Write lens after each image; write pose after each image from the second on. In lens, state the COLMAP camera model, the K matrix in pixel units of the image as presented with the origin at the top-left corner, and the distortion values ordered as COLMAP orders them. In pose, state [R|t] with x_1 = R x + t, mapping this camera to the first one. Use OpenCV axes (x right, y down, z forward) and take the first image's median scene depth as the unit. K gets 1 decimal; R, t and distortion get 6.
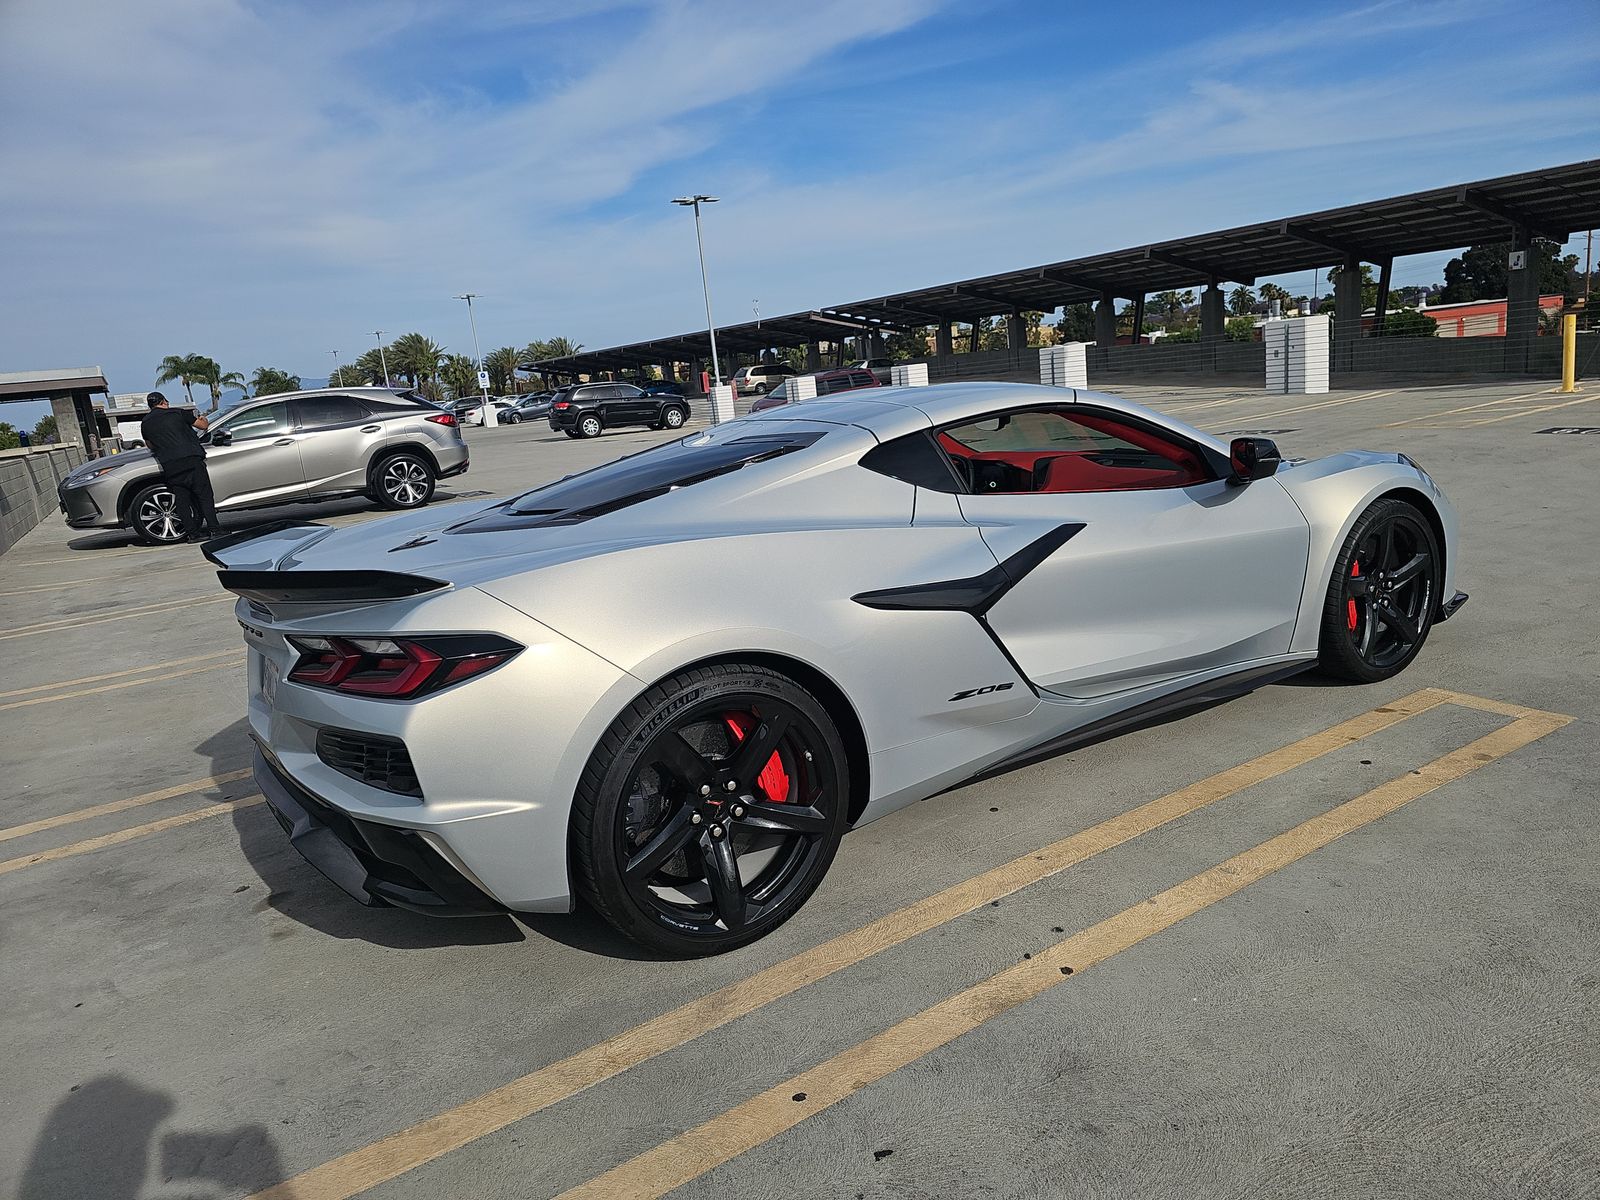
lens RADIAL K [[1051.5, 0, 815.8], [0, 1051.5, 599.8], [0, 0, 1]] dist [0.035596, -0.033107]
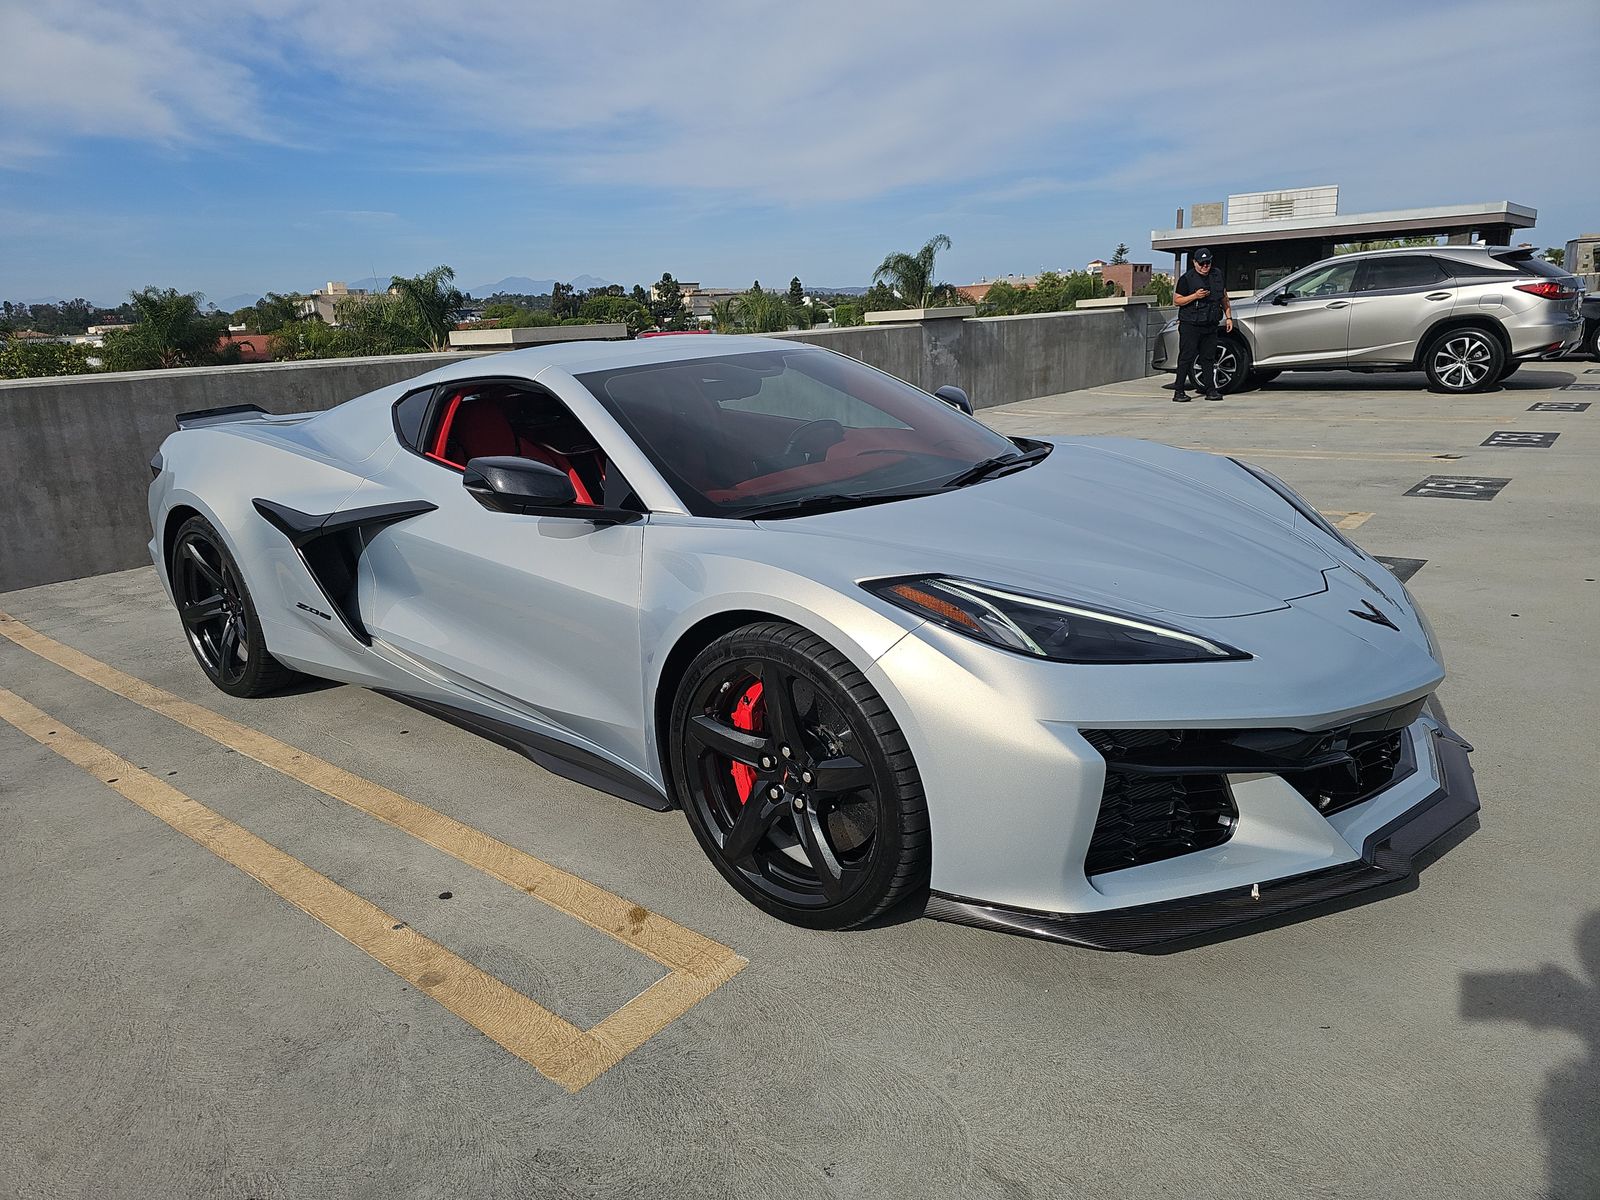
lens RADIAL K [[1051.5, 0, 798.5], [0, 1051.5, 590.1], [0, 0, 1]] dist [0.035596, -0.033107]
pose [[0.313831, 0.317005, -0.894996, 1.068612], [-0.183507, 0.945096, 0.270403, -0.277742], [0.931577, 0.079378, 0.354773, 0.824481]]
